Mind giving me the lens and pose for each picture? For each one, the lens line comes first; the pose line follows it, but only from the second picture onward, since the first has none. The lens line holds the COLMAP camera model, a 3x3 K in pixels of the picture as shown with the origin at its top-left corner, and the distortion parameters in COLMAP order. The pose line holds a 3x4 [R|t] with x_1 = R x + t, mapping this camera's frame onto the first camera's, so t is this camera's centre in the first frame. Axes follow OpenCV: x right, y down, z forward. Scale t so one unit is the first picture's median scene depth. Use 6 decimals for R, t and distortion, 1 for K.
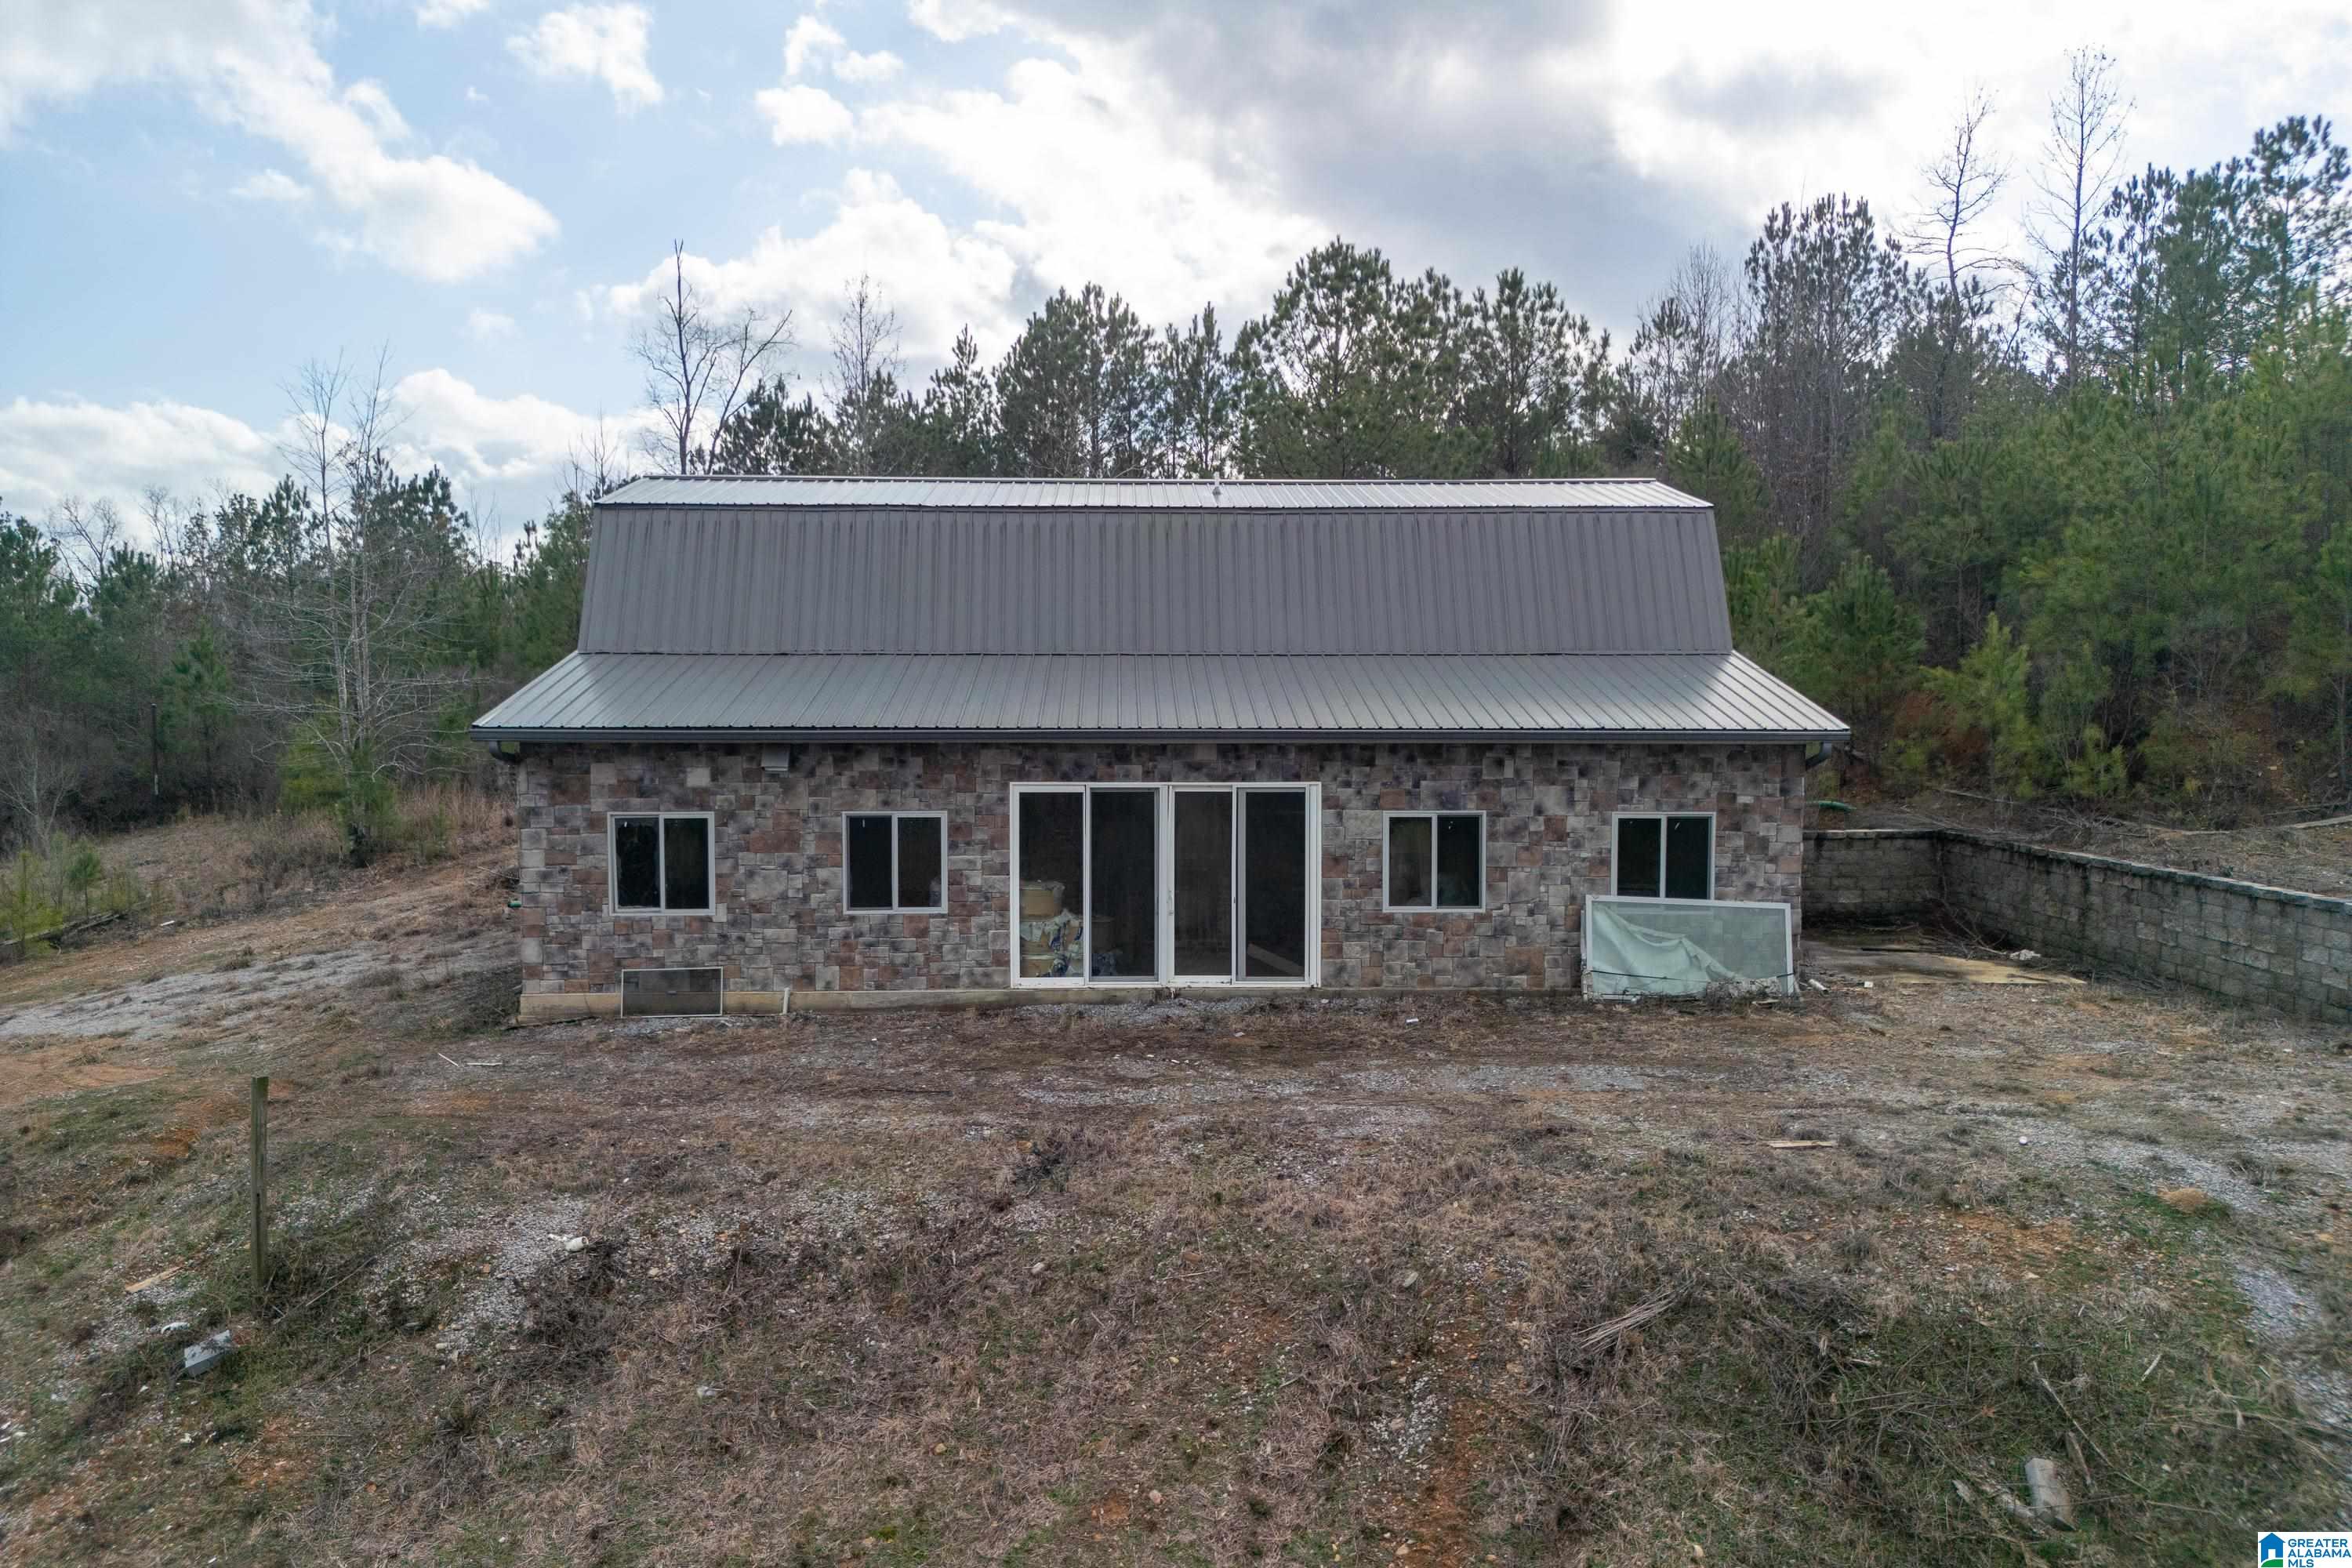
lens RADIAL K [[1639.2, 0, 1178.2], [0, 1639.2, 801.6], [0, 0, 1]] dist [0.071181, -0.065915]
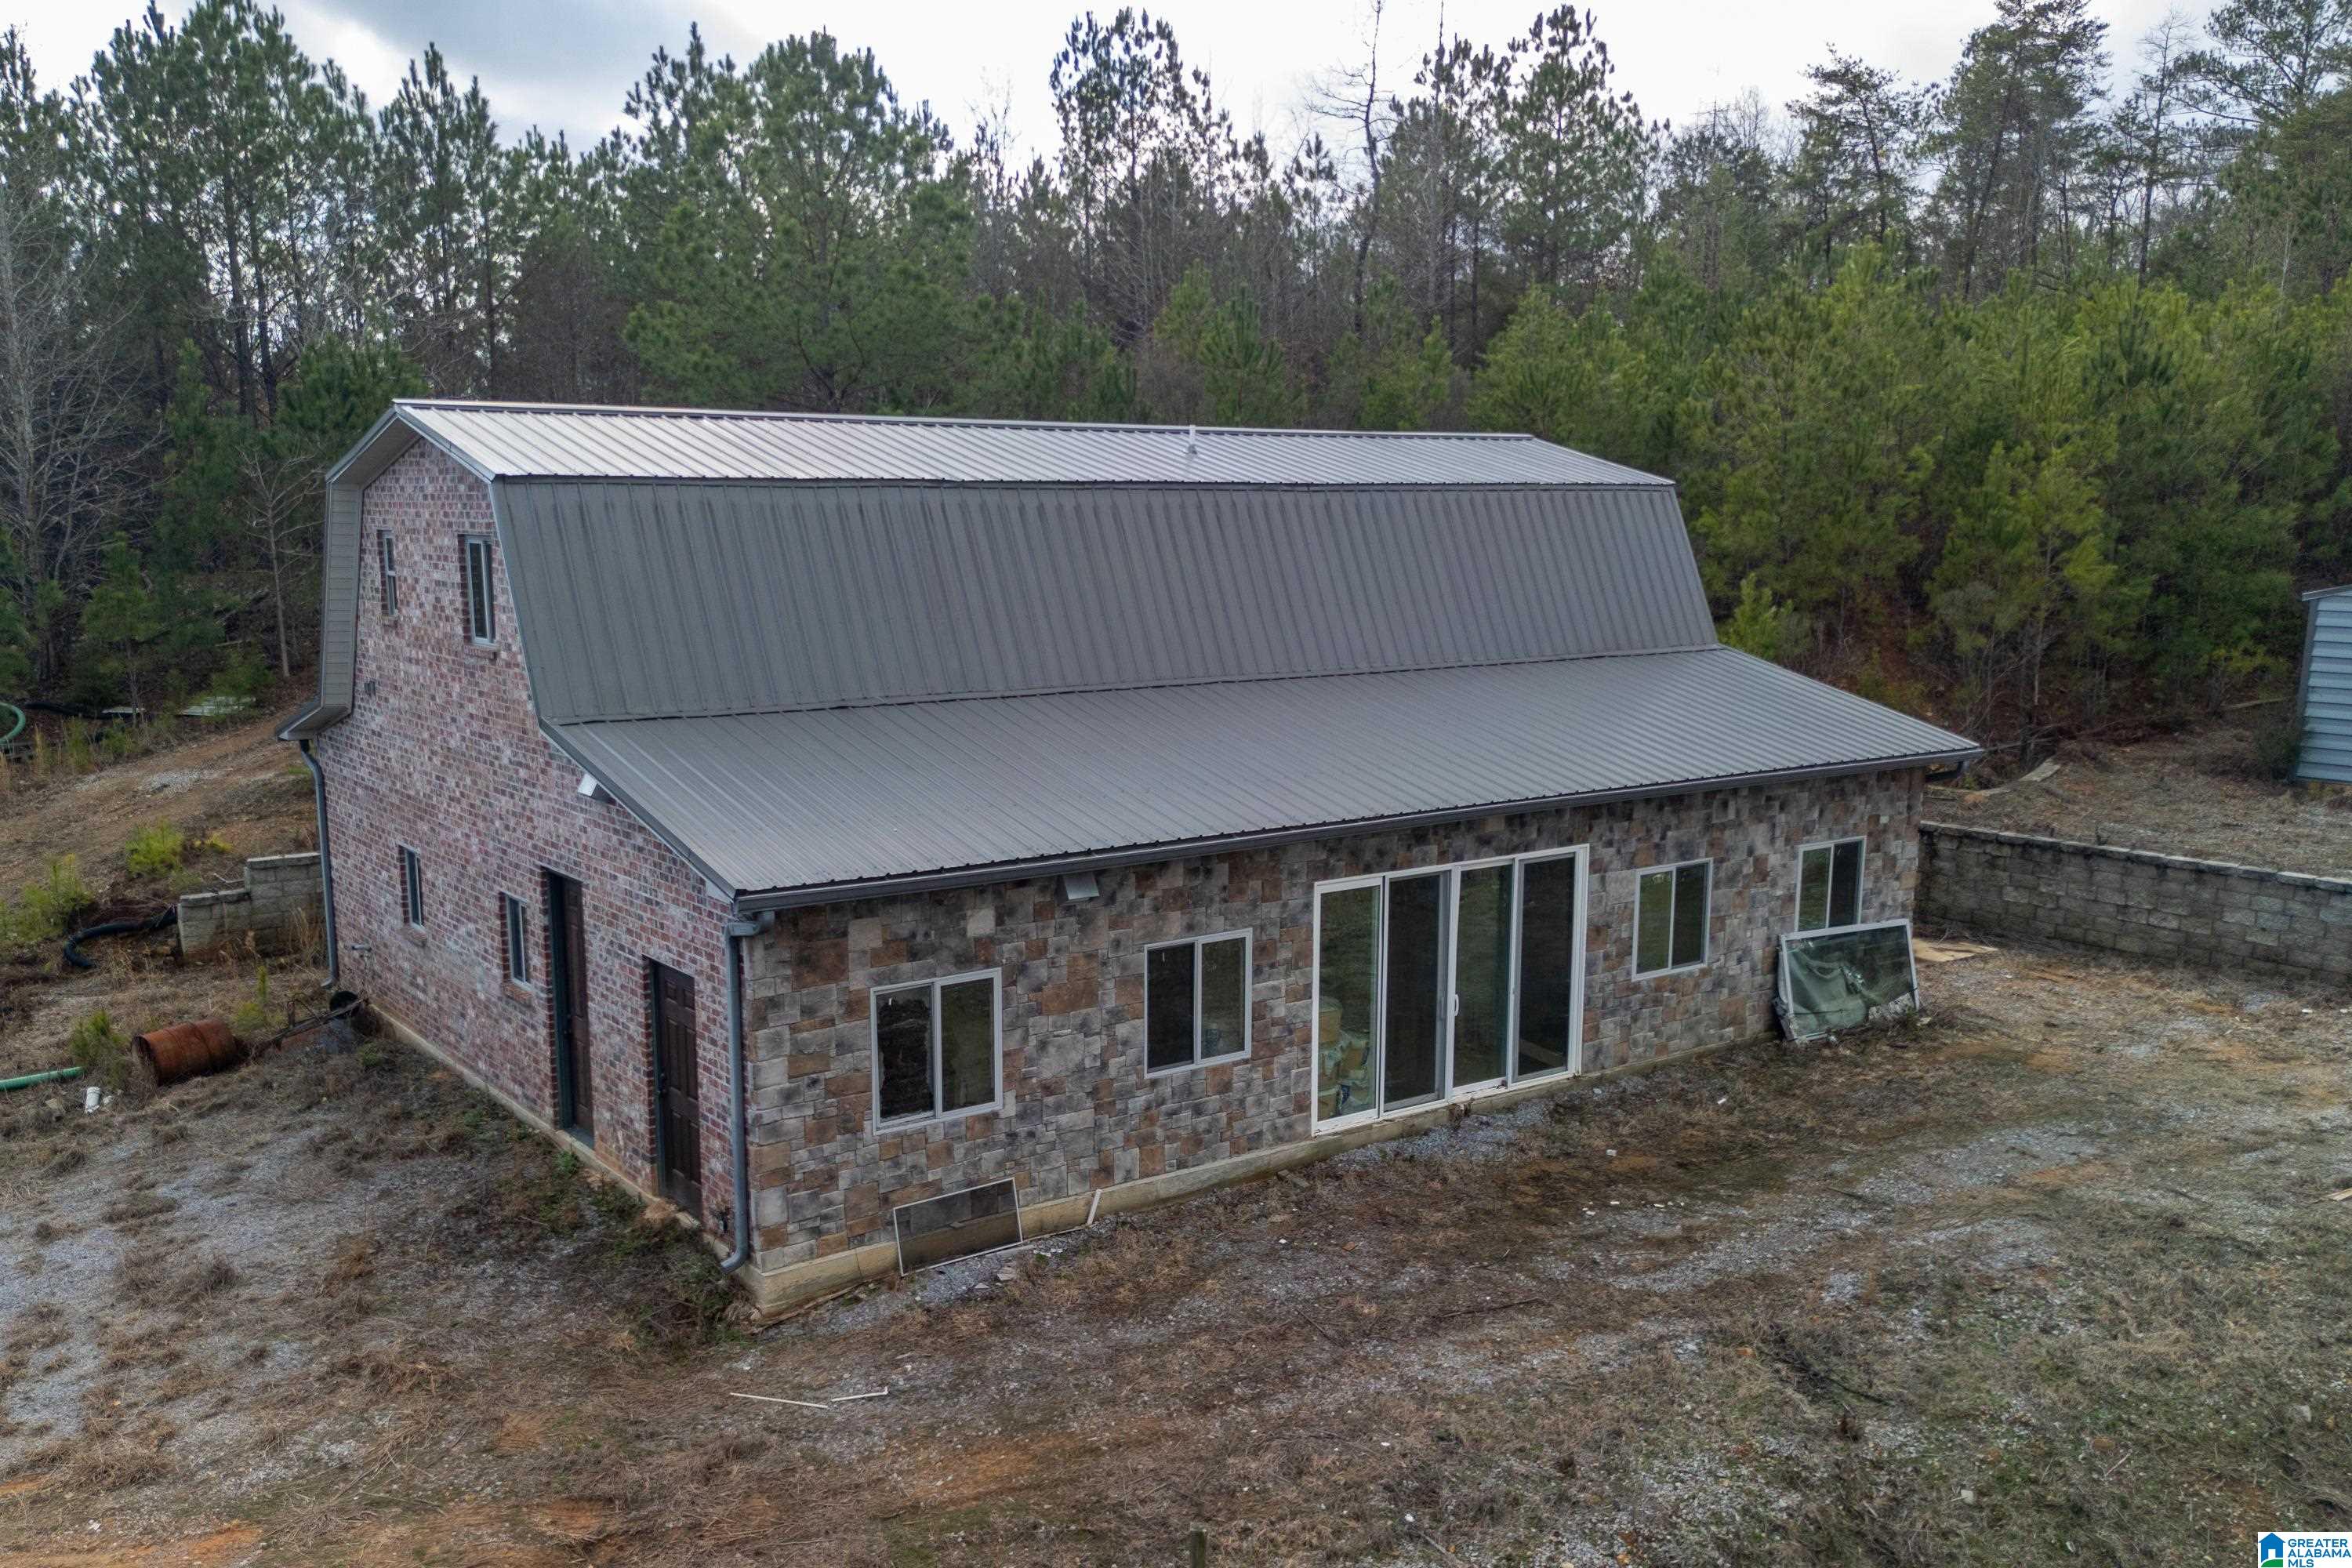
lens RADIAL K [[2002.6, 0, 1124.5], [0, 2002.6, 847.5], [0, 0, 1]] dist [0.124759, -0.214394]
pose [[0.830869, -0.095293, 0.548248, -0.703979], [0.039021, 0.992780, 0.113422, -0.141042], [-0.555099, -0.072846, 0.828589, 0.253174]]
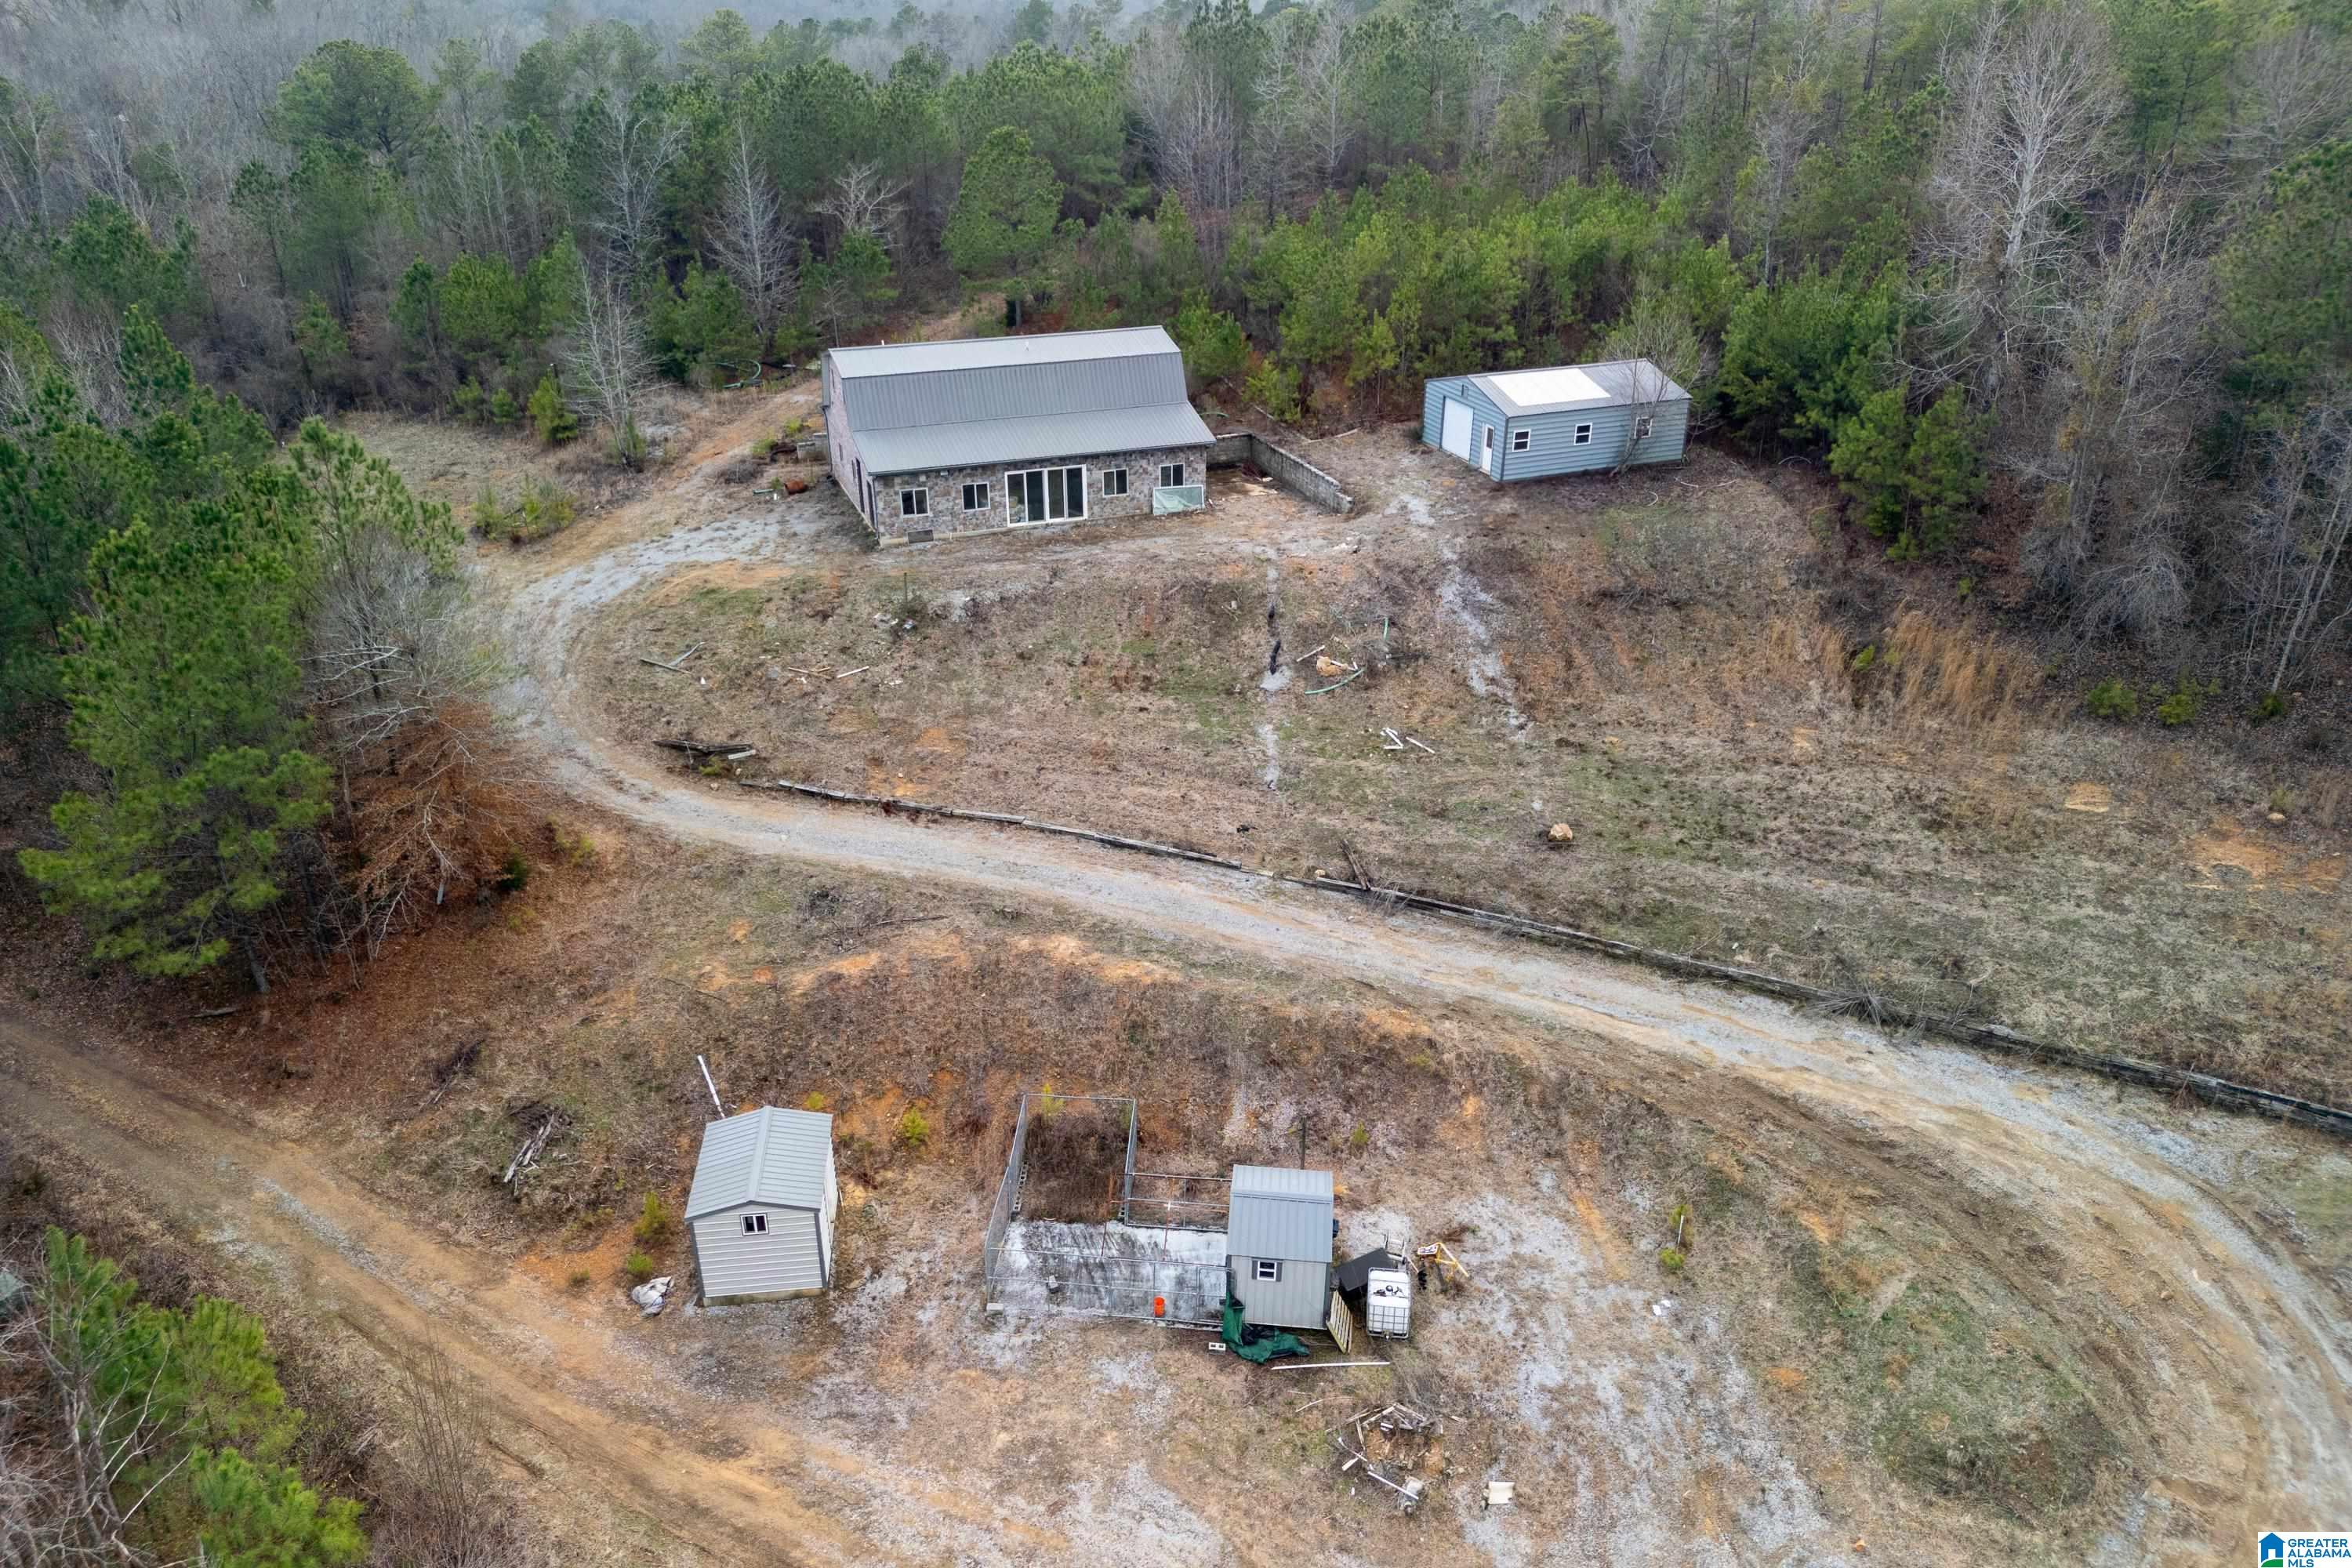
lens RADIAL K [[1639.2, 0, 1178.2], [0, 1639.2, 801.6], [0, 0, 1]] dist [0.071181, -0.065915]
pose [[0.948496, -0.145144, 0.281581, -0.885081], [0.025119, 0.920523, 0.389881, -0.765284], [-0.315791, -0.362727, 0.876758, -2.652120]]
